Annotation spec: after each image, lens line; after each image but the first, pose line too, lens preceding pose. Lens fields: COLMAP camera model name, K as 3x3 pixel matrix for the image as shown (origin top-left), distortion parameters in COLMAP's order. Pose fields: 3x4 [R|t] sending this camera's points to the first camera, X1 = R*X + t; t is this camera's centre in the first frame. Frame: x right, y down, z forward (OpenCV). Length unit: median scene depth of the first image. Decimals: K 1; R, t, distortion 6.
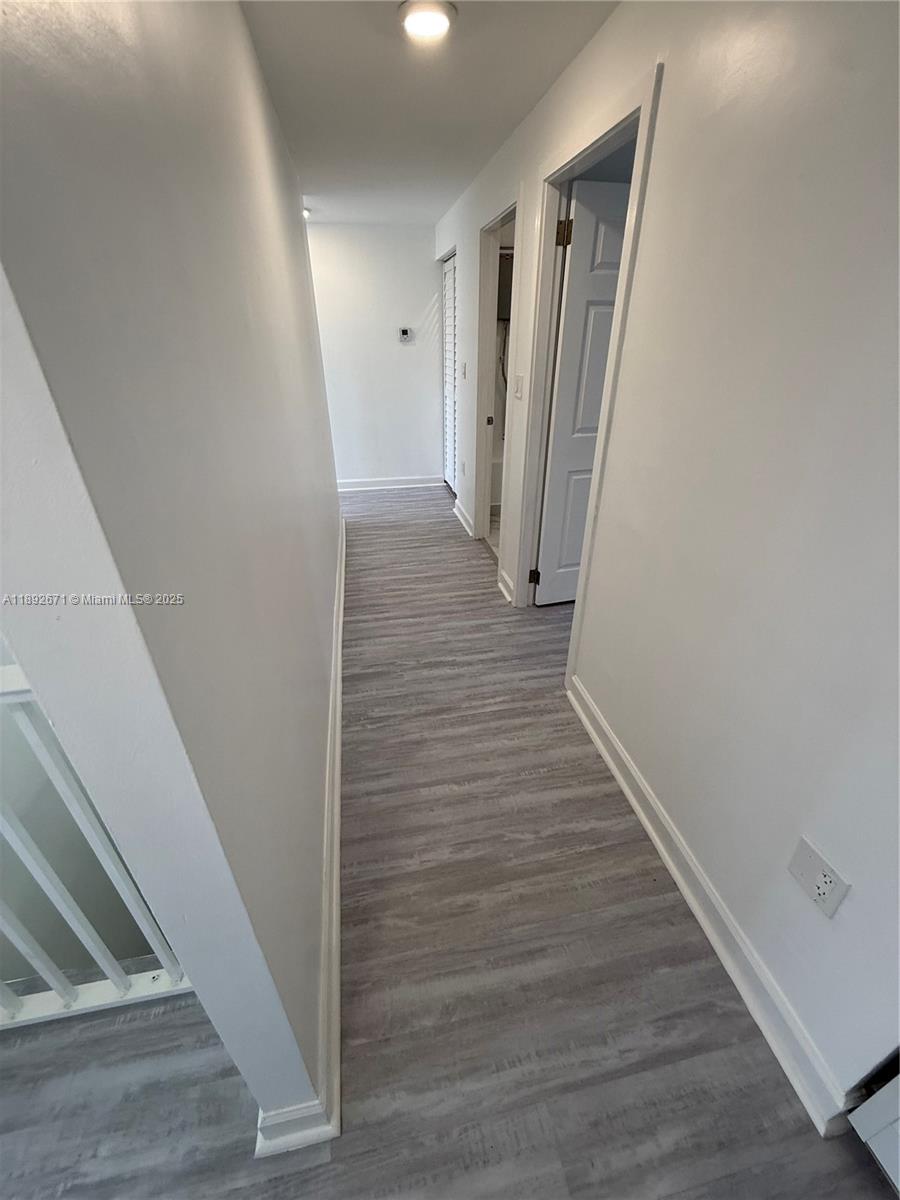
lens RADIAL K [[480.1, 0, 450.9], [0, 480.1, 604.9], [0, 0, 1]] dist [-0.001797, 0.000481]
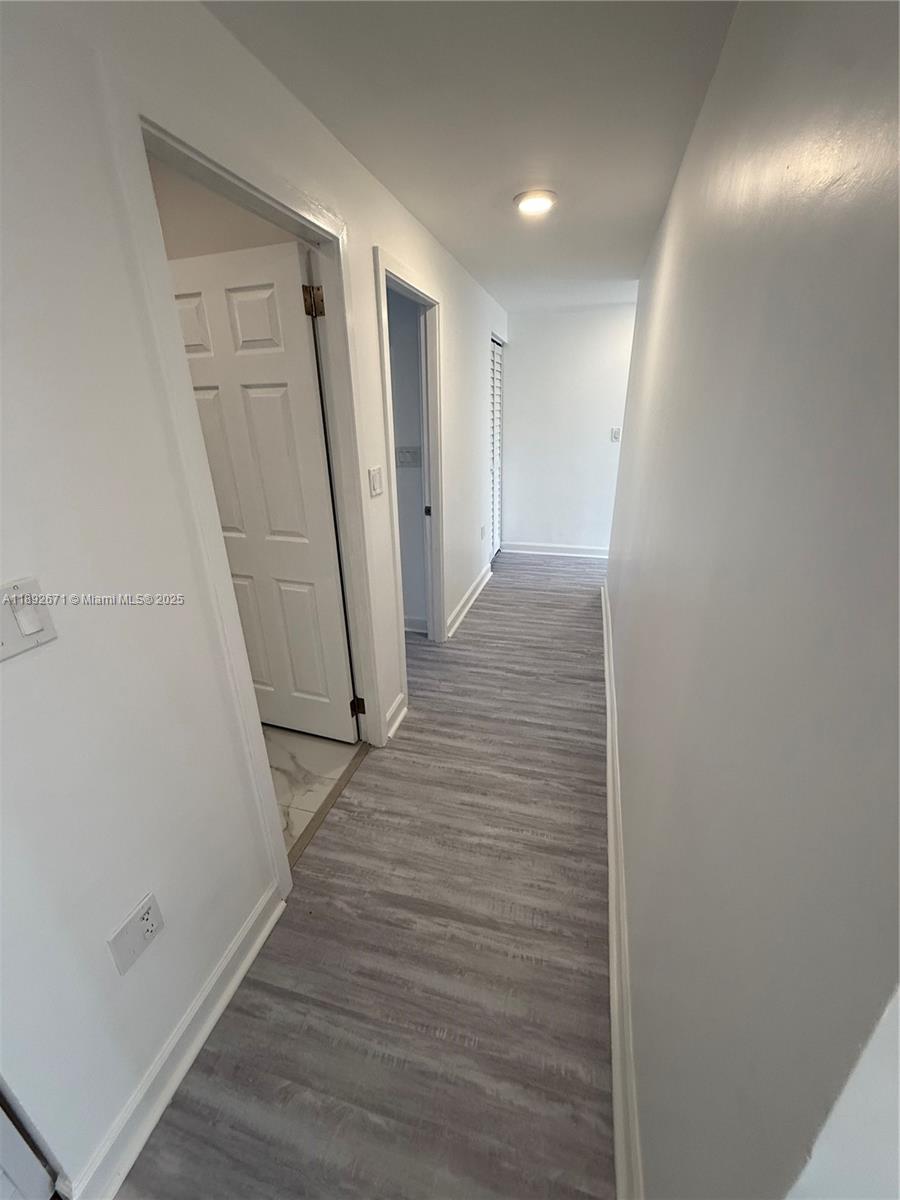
lens RADIAL K [[480.1, 0, 449.3], [0, 480.1, 602.0], [0, 0, 1]] dist [-0.001797, 0.000481]
pose [[-0.895625, -0.147595, 0.419608, -0.353591], [0.241348, 0.631160, 0.737149, -0.945682], [-0.373640, 0.761481, -0.529661, 1.633248]]
